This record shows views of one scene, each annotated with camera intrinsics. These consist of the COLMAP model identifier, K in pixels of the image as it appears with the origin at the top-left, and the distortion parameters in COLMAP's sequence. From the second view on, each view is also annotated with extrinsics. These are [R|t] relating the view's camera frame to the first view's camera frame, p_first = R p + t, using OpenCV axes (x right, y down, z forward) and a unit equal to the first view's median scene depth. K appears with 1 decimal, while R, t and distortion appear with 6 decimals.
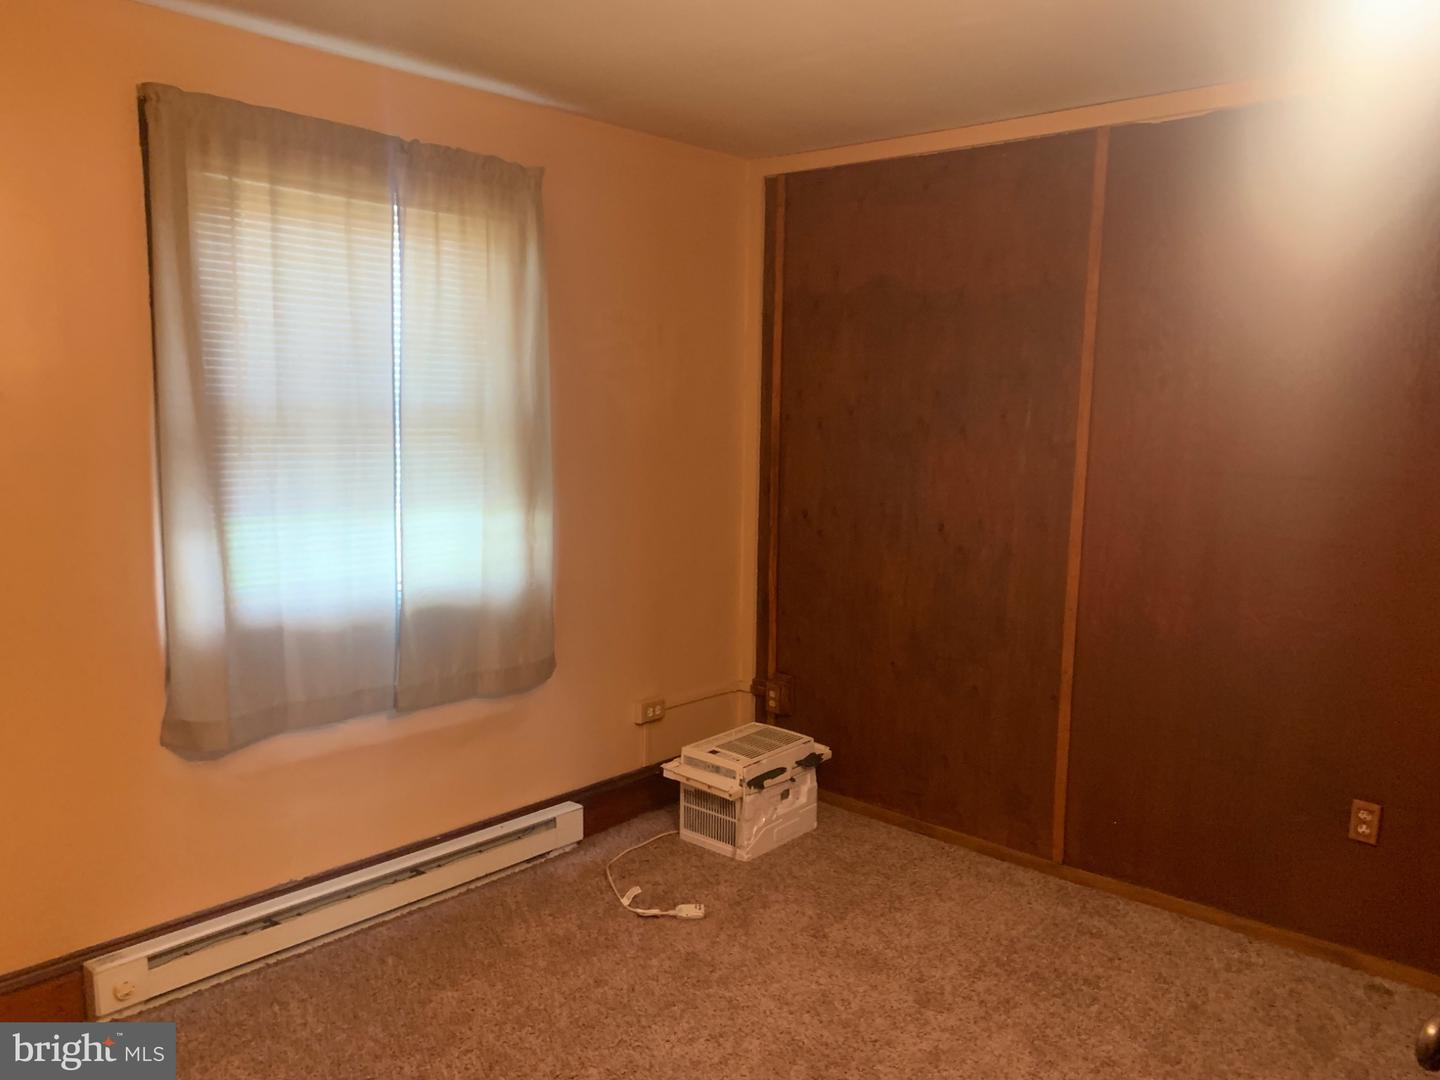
lens RADIAL K [[1085.3, 0, 738.8], [0, 1085.3, 538.4], [0, 0, 1]] dist [-0.119811, -0.001074]
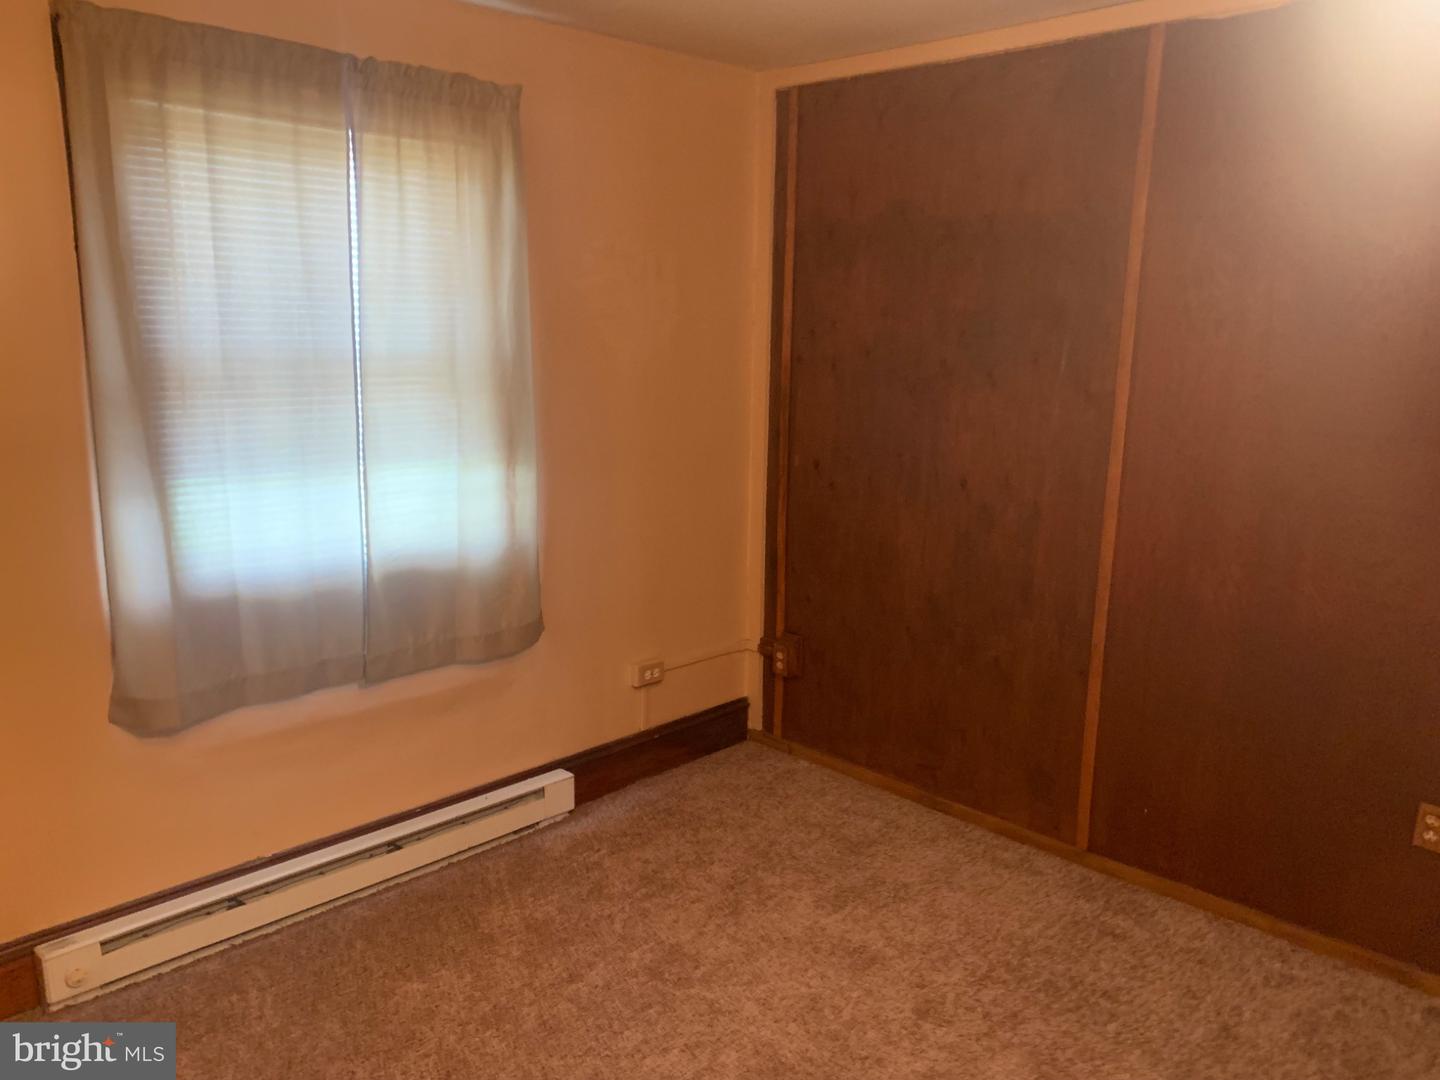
lens RADIAL K [[1066.8, 0, 720.0], [0, 1066.8, 540.0], [0, 0, 1]] dist [-0.089440, -0.004022]
pose [[0.997583, 0.010713, -0.068656, 0.053550], [-0.005036, 0.996591, 0.082343, -0.041159], [0.069304, -0.081798, 0.994236, 0.111118]]
